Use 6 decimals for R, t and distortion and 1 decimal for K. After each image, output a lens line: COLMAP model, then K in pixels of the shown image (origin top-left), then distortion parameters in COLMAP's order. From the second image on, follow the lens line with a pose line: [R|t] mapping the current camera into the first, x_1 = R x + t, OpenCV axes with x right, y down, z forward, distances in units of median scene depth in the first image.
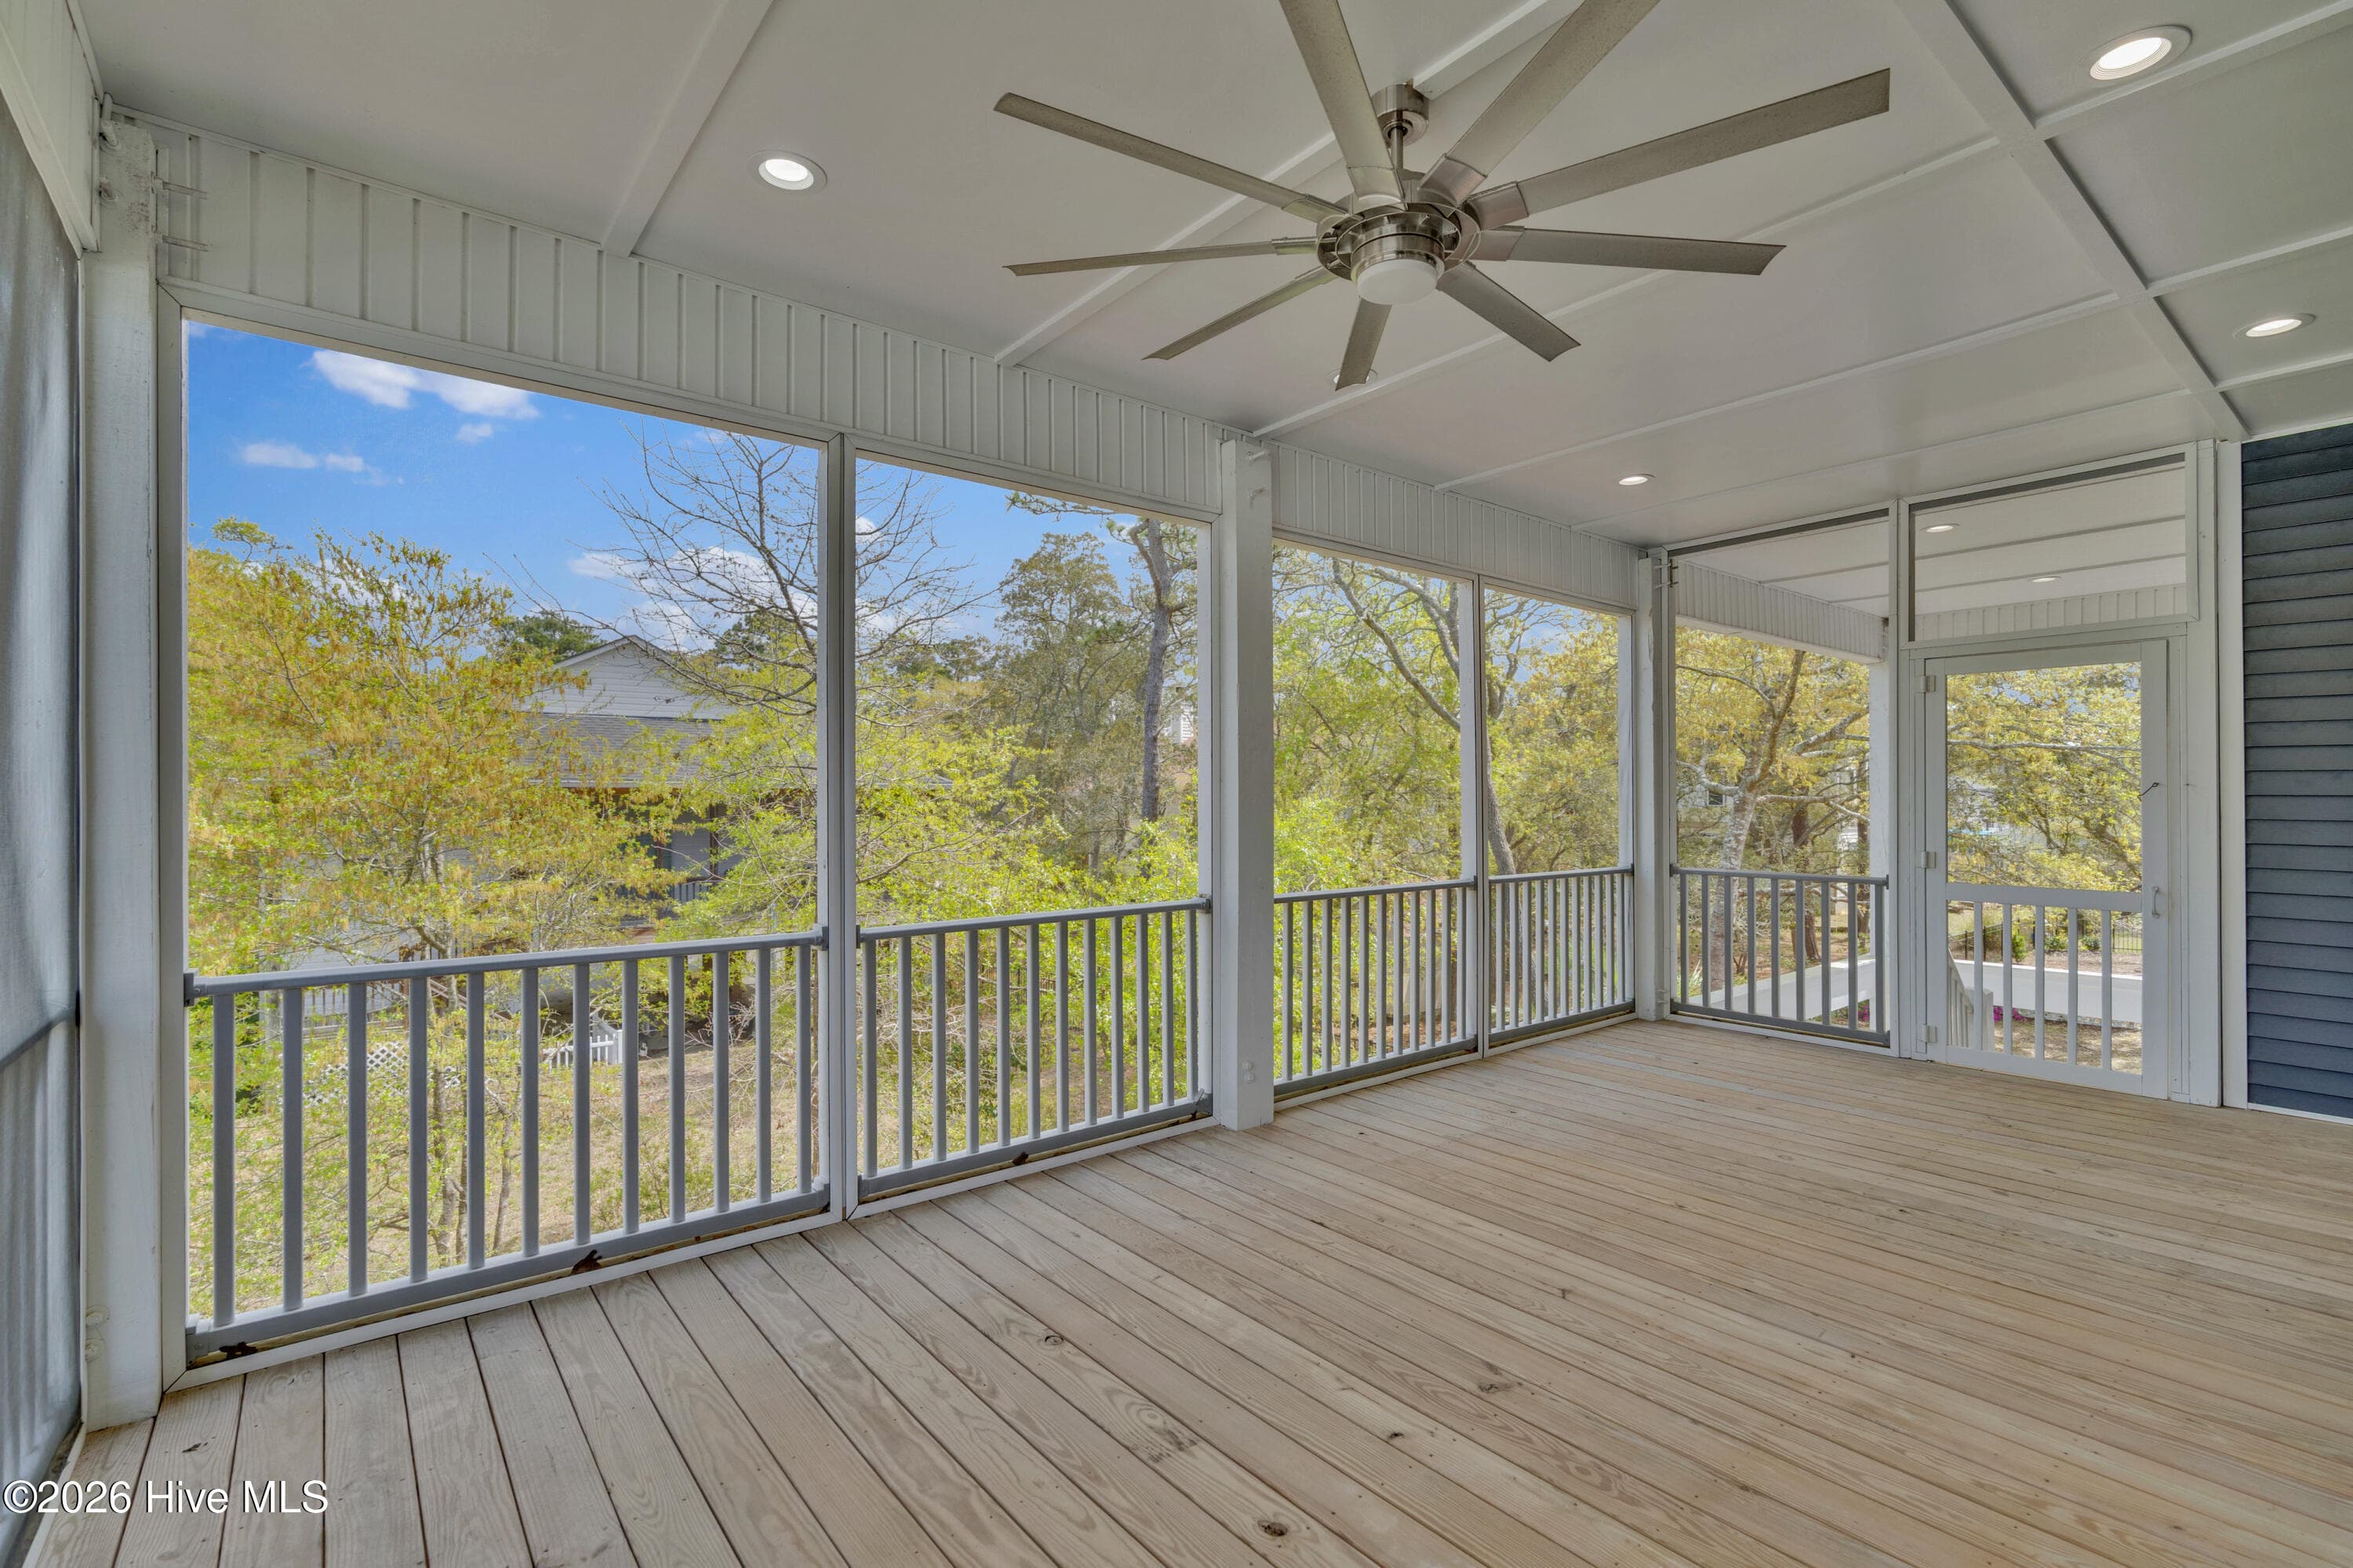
lens RADIAL K [[1076.3, 0, 1178.0], [0, 1076.3, 796.1], [0, 0, 1]] dist [-0.003465, -0.000386]
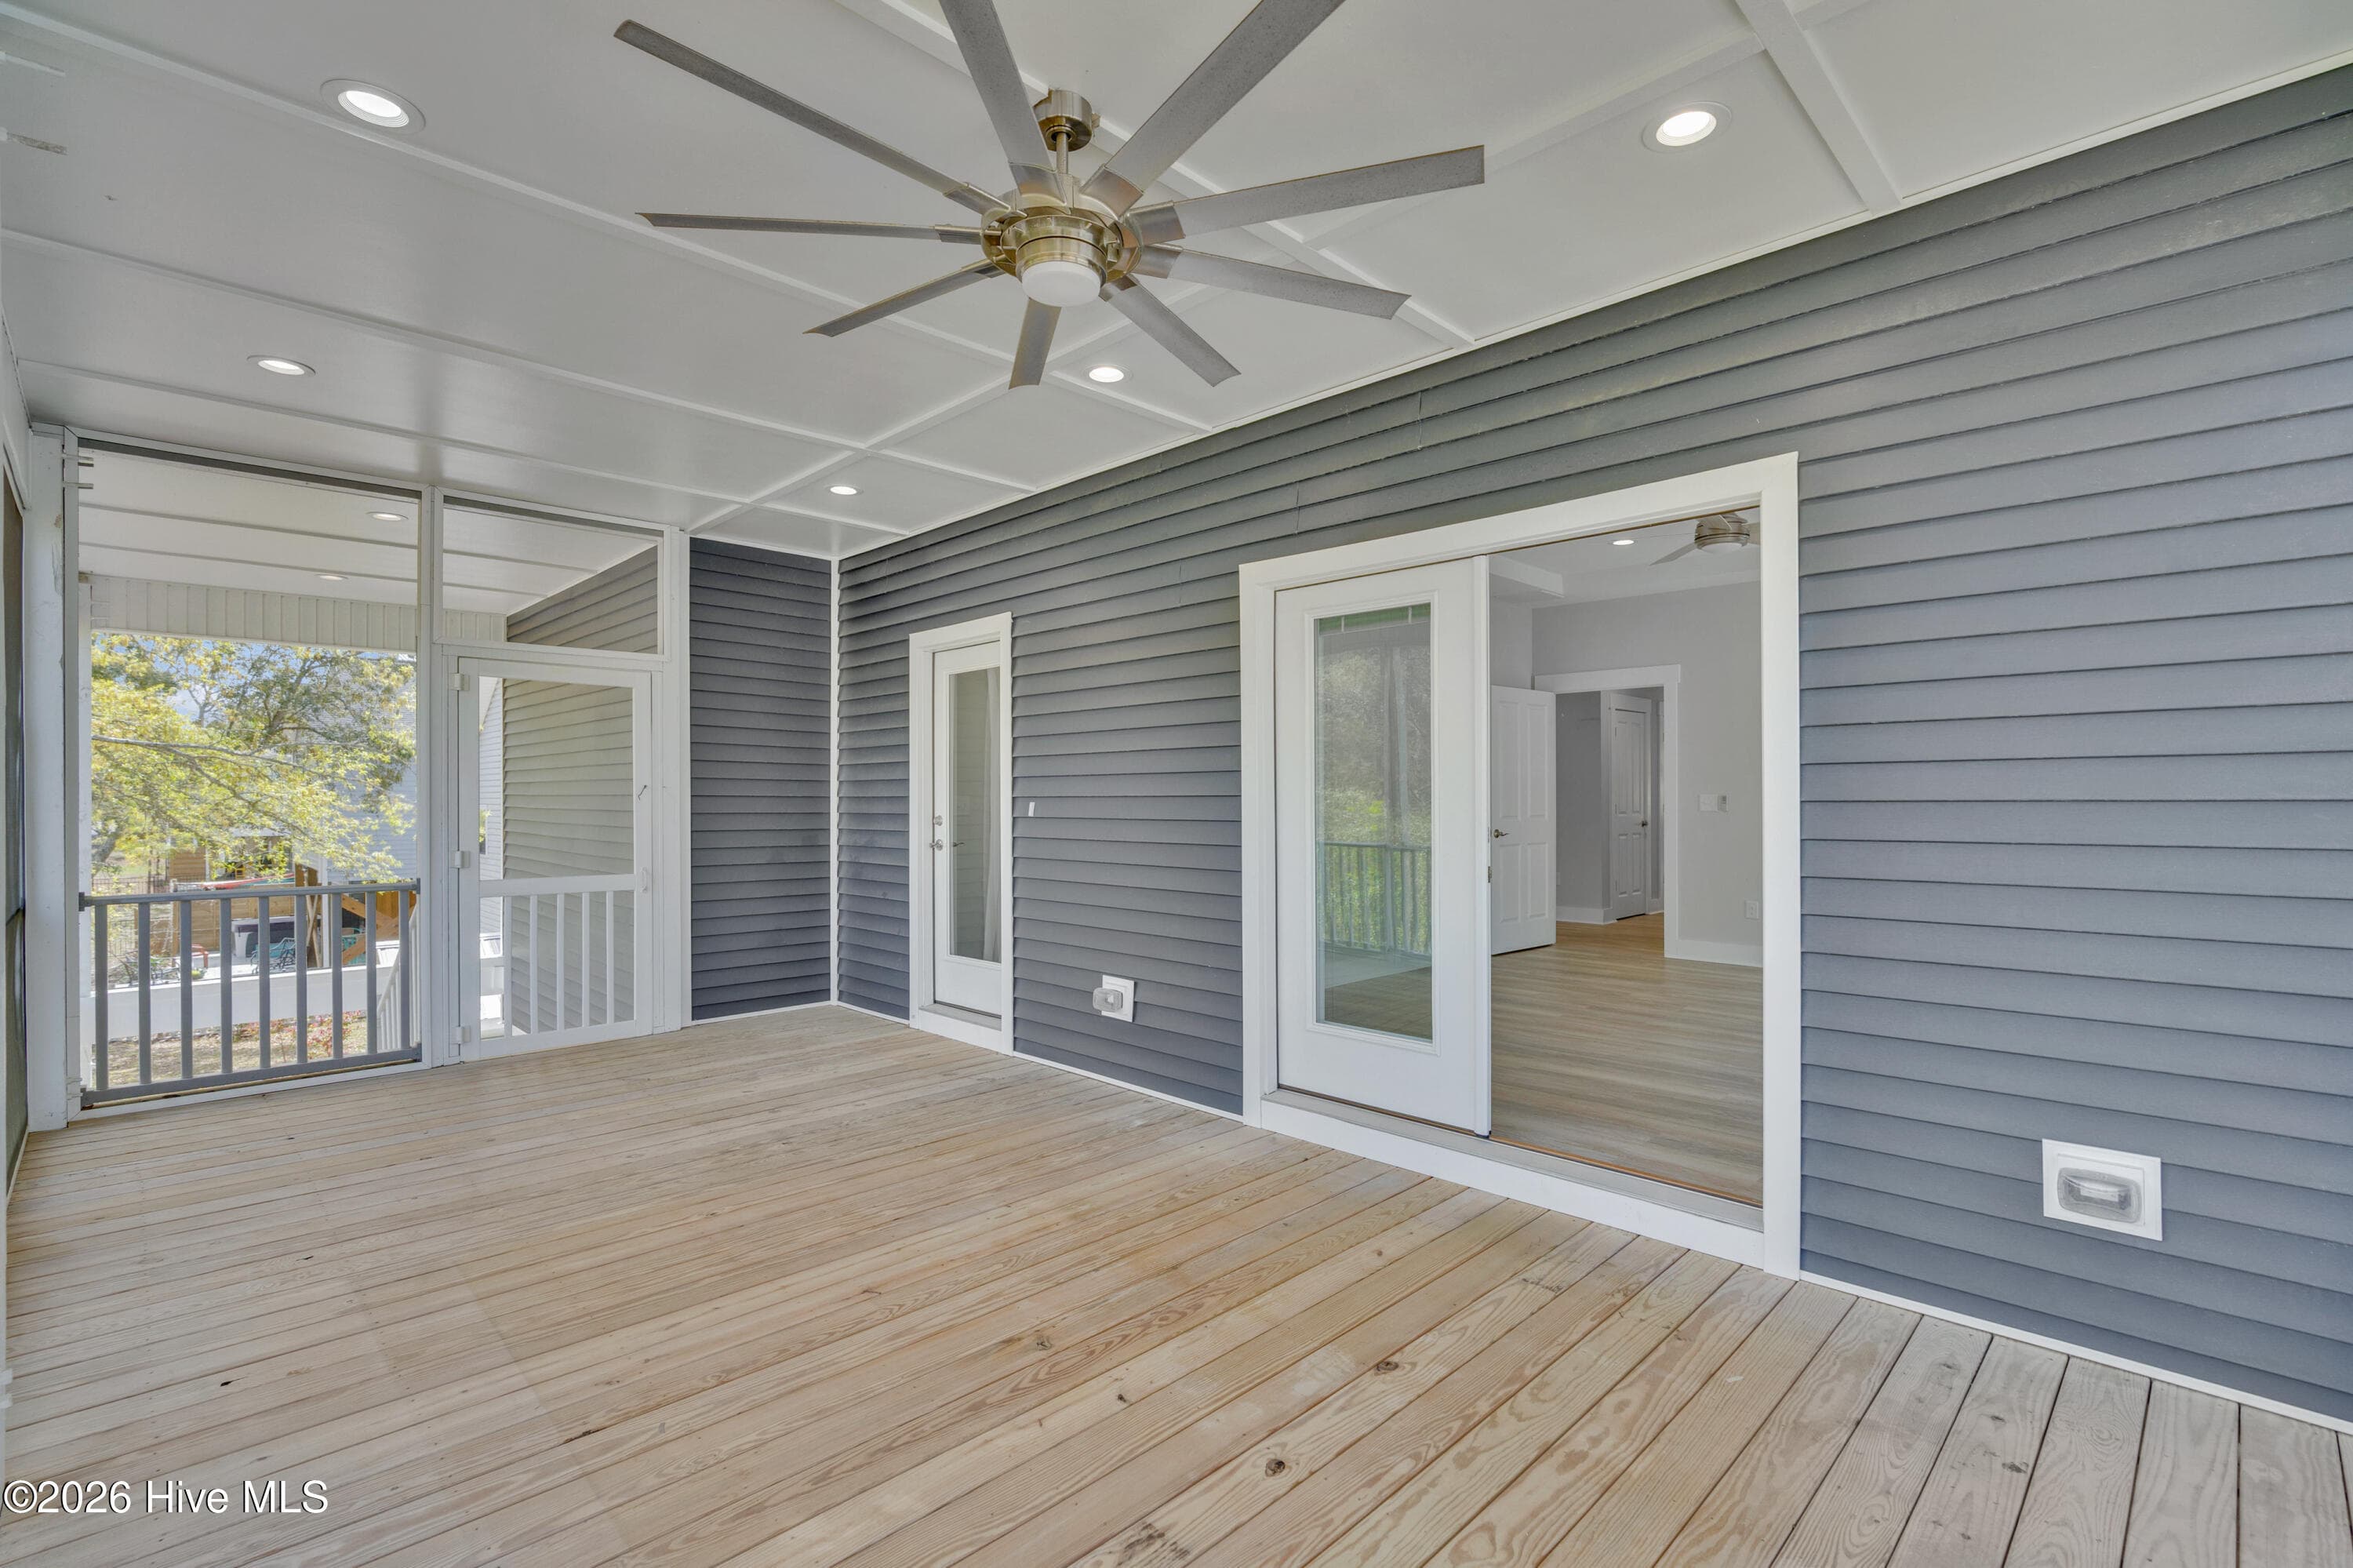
lens RADIAL K [[1076.3, 0, 1178.0], [0, 1076.3, 796.1], [0, 0, 1]] dist [-0.003465, -0.000386]
pose [[-0.113231, 0.003022, 0.993564, -0.345460], [-0.003058, 0.999990, -0.003390, 0.001374], [-0.993564, -0.003422, -0.113220, 0.428491]]
